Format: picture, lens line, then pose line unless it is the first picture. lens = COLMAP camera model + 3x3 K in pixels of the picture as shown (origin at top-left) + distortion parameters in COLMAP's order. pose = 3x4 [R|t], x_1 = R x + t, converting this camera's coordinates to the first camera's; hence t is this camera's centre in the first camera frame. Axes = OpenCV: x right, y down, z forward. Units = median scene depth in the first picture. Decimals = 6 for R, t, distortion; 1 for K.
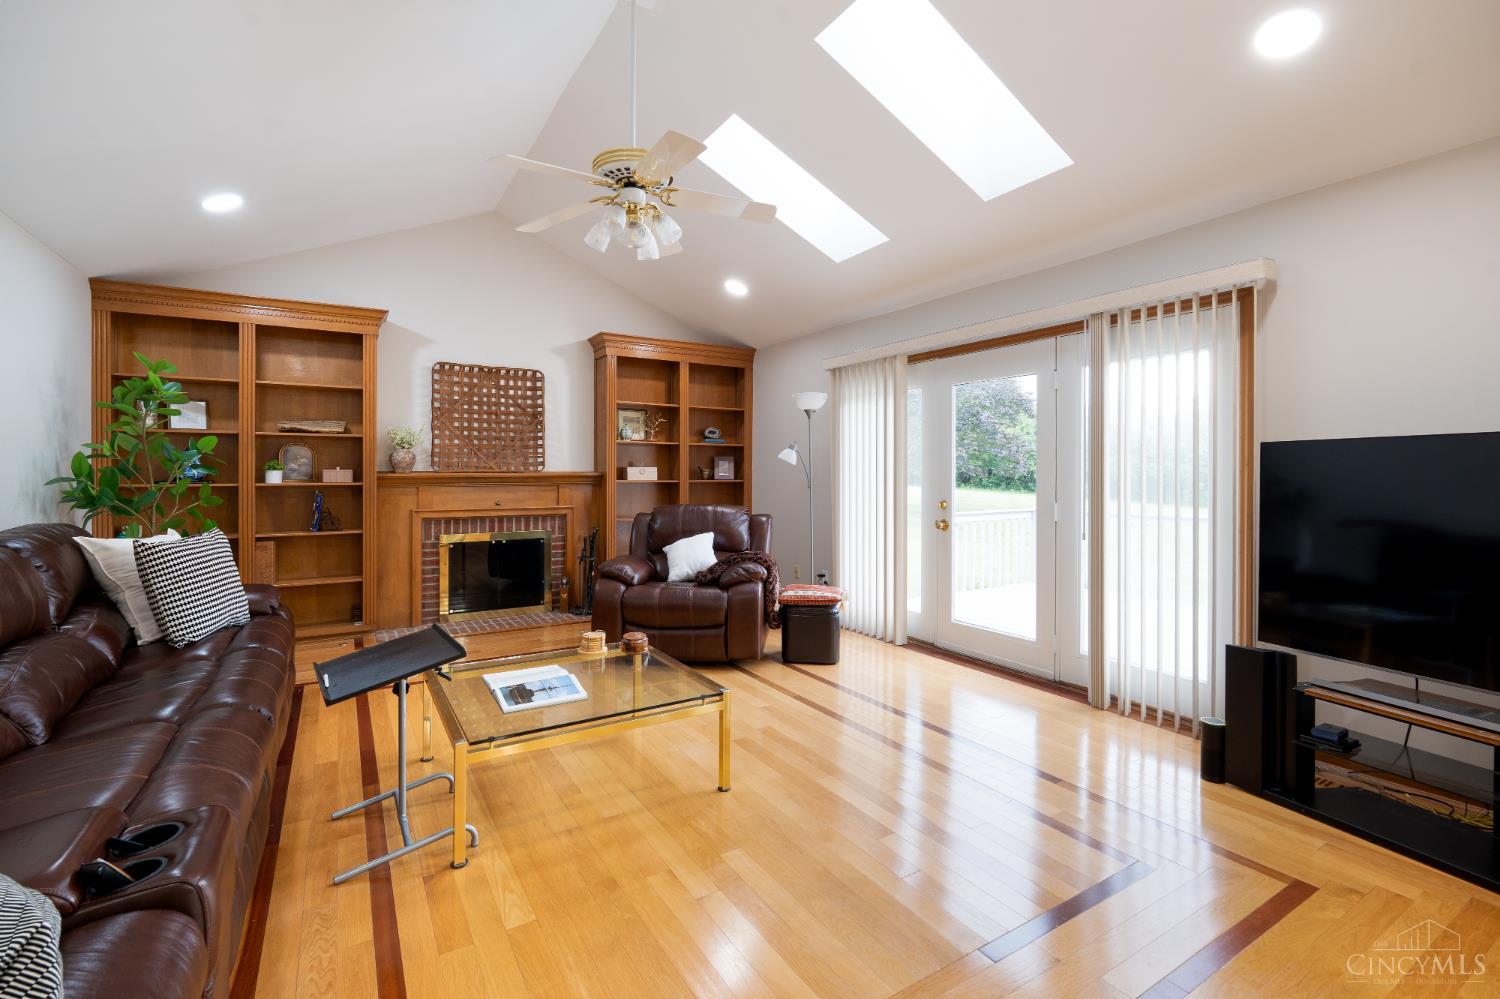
lens RADIAL K [[661.0, 0, 739.4], [0, 661.0, 473.8], [0, 0, 1]] dist [-0.010429, 0.000098]
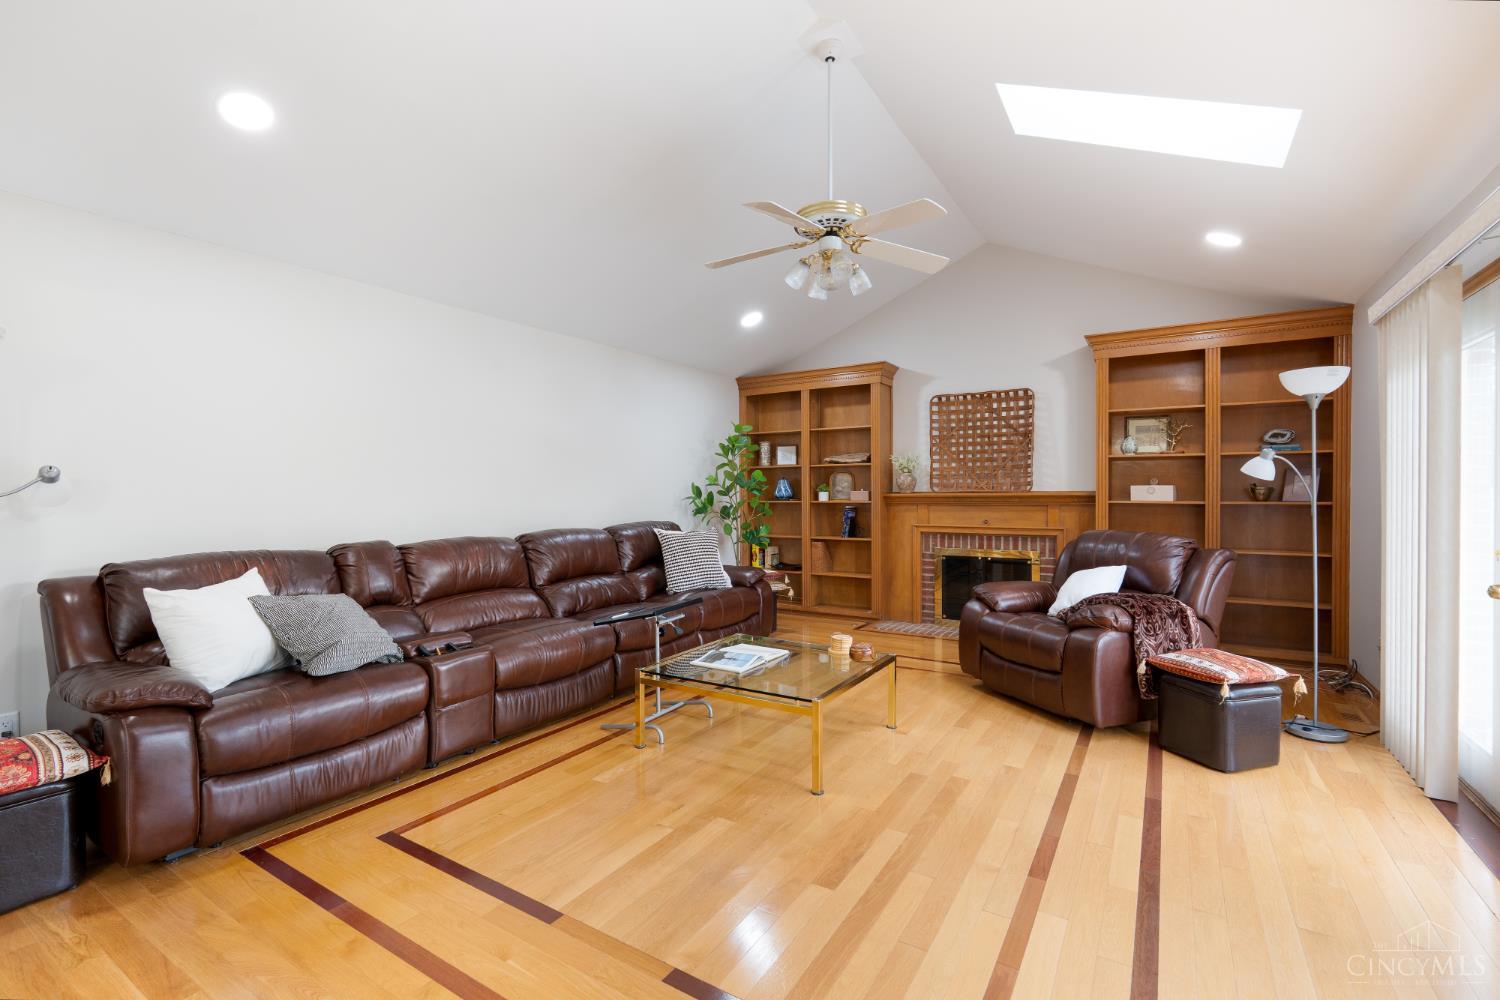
lens RADIAL K [[661.0, 0, 761.8], [0, 661.0, 494.0], [0, 0, 1]] dist [-0.010429, 0.000098]
pose [[0.453009, -0.002218, -0.891503, 0.413582], [0.002131, 0.999997, -0.001405, 0.001273], [0.891503, -0.001263, 0.453012, 0.210818]]
